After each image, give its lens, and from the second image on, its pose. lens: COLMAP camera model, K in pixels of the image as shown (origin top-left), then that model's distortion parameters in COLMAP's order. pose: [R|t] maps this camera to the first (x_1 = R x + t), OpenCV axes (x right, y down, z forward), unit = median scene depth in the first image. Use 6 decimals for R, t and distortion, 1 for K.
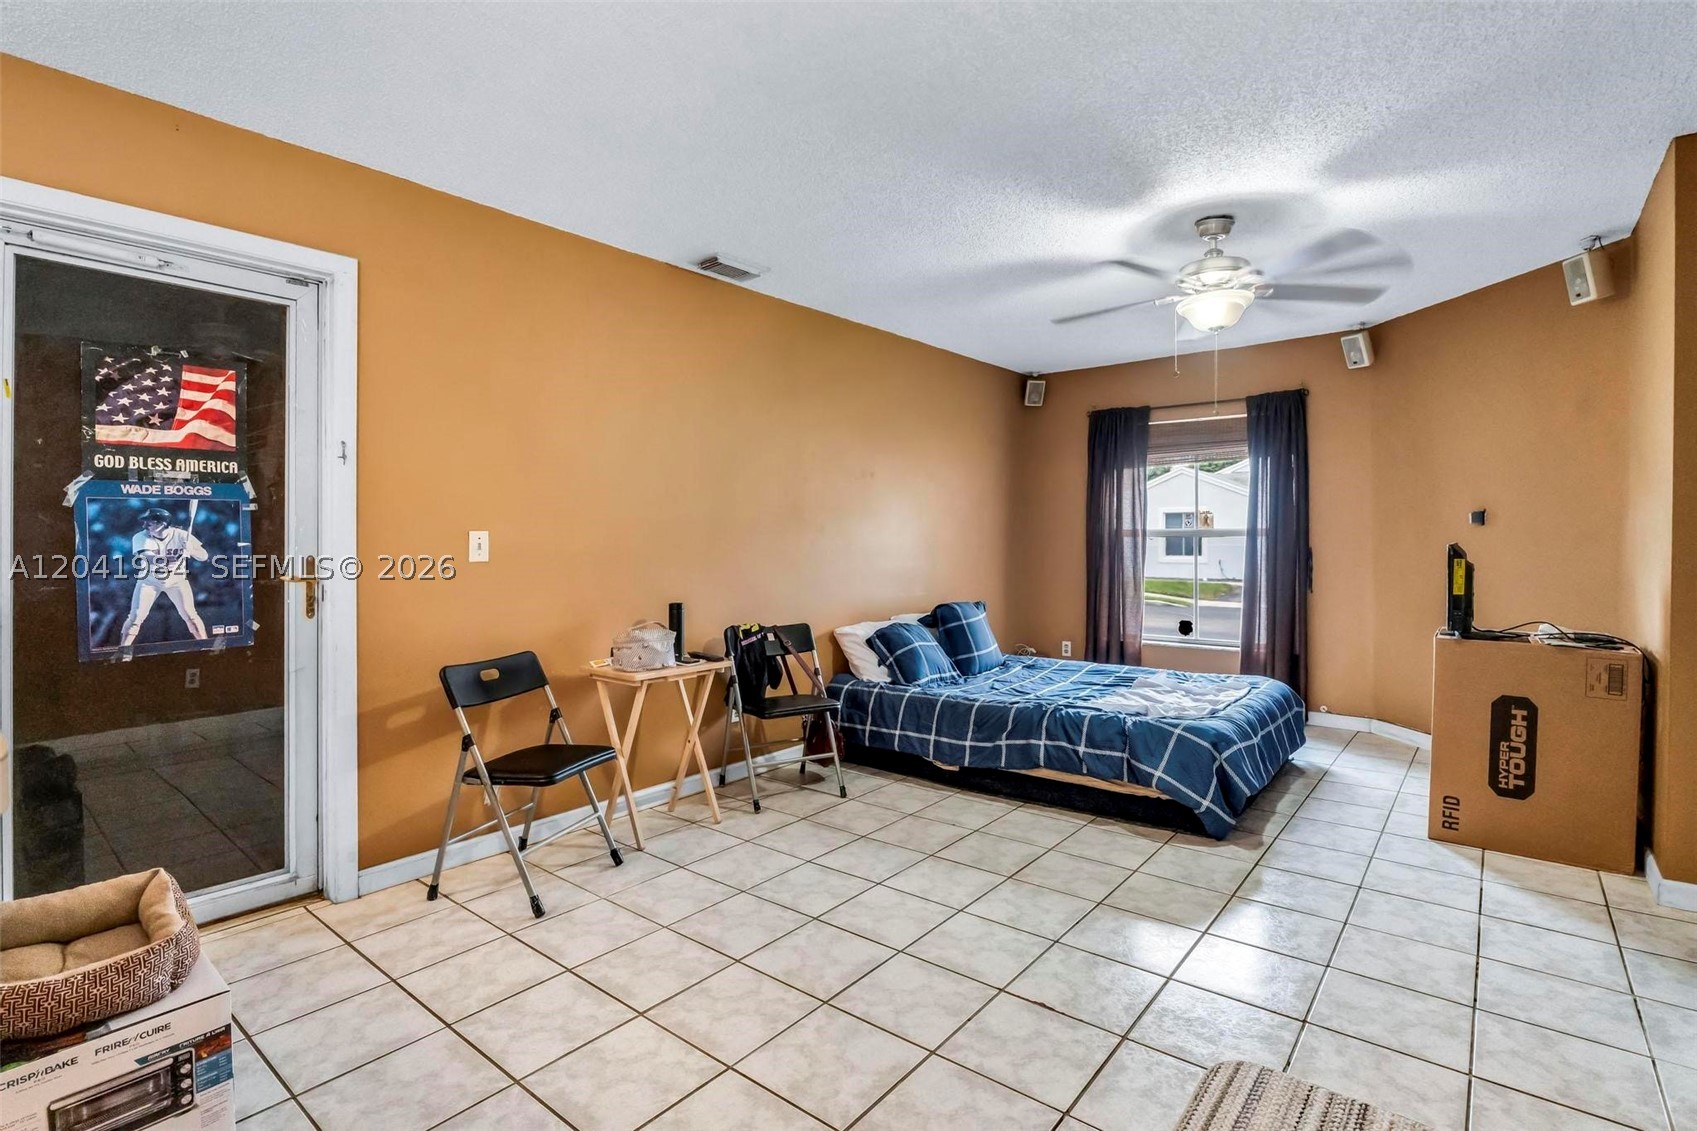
lens RADIAL K [[809.6, 0, 852.6], [0, 809.6, 522.2], [0, 0, 1]] dist [-0.020877, -0.000332]
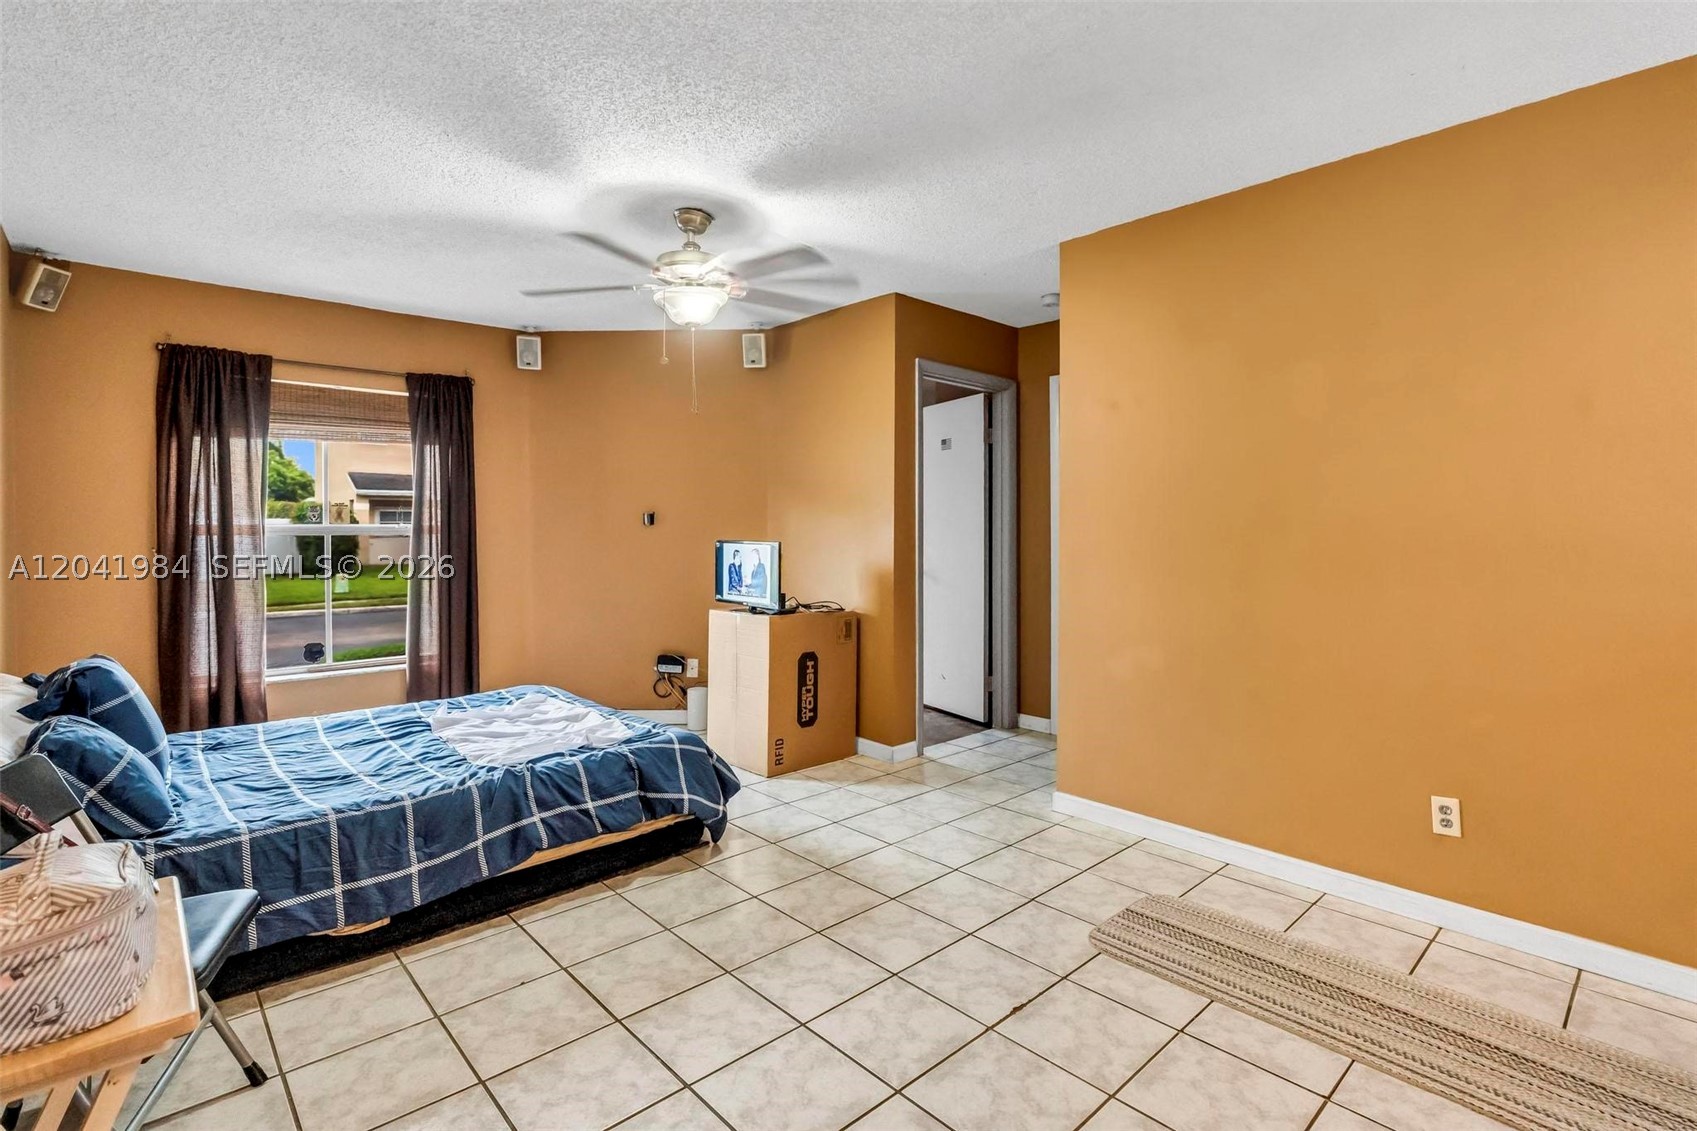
lens RADIAL K [[809.6, 0, 852.6], [0, 809.6, 522.2], [0, 0, 1]] dist [-0.020877, -0.000332]
pose [[0.140090, 0.010688, 0.990081, -0.484711], [-0.018551, 0.999795, -0.008167, 0.004222], [-0.989965, -0.017223, 0.140260, 0.658830]]
